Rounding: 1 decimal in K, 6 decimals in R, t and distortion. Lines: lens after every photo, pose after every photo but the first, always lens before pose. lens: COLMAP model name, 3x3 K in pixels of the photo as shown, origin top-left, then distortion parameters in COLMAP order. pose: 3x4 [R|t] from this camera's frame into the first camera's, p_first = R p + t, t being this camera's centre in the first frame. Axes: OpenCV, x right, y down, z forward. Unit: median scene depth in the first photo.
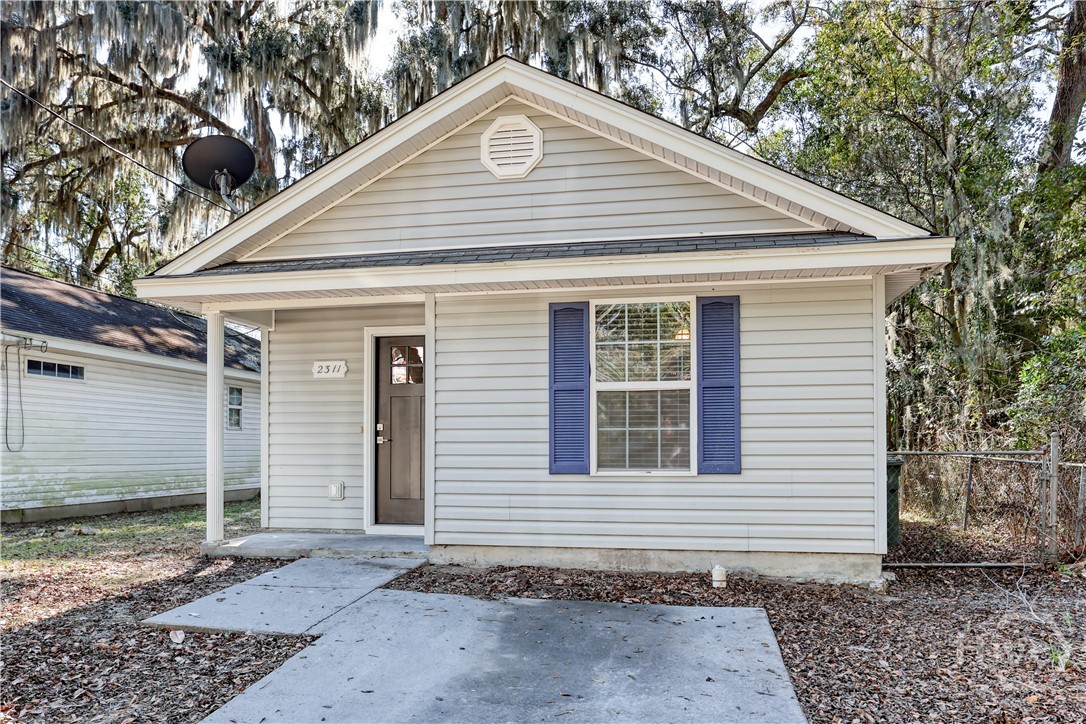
lens RADIAL K [[831.2, 0, 508.9], [0, 831.2, 441.7], [0, 0, 1]] dist [0.001854, -0.003240]
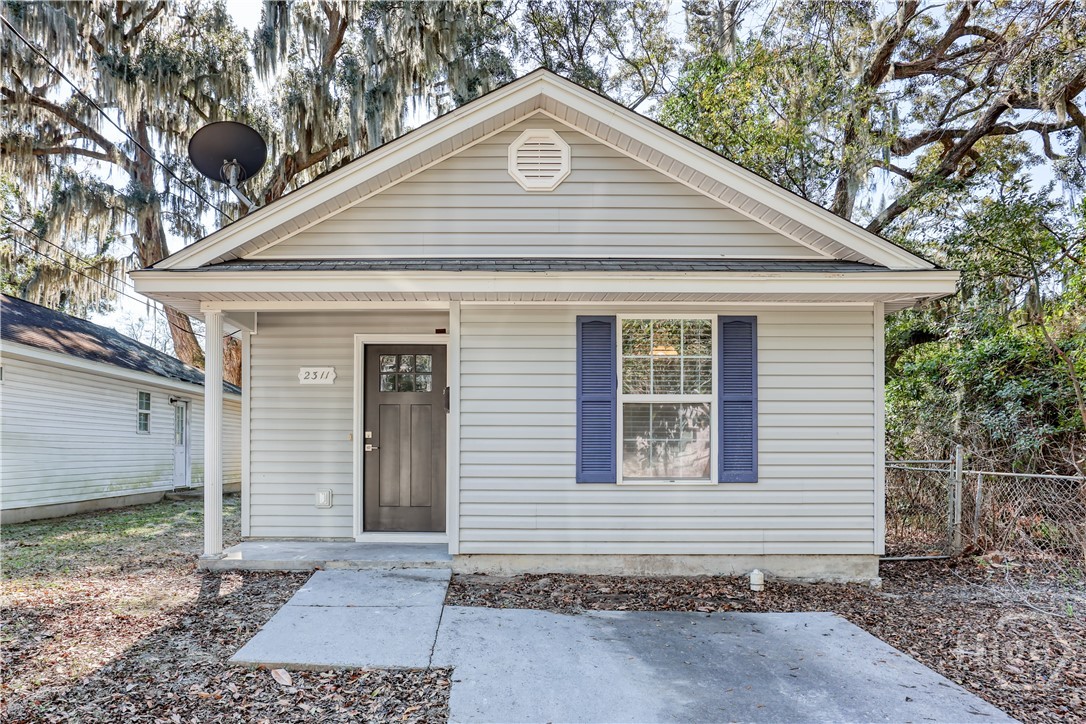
lens RADIAL K [[713.4, 0, 475.5], [0, 713.4, 452.2], [0, 0, 1]] dist [-0.012640, 0.004537]
pose [[0.980055, 0.004395, 0.198677, -0.232488], [-0.006315, 0.999939, 0.009031, -0.005842], [-0.198626, -0.010105, 0.980023, 0.155320]]
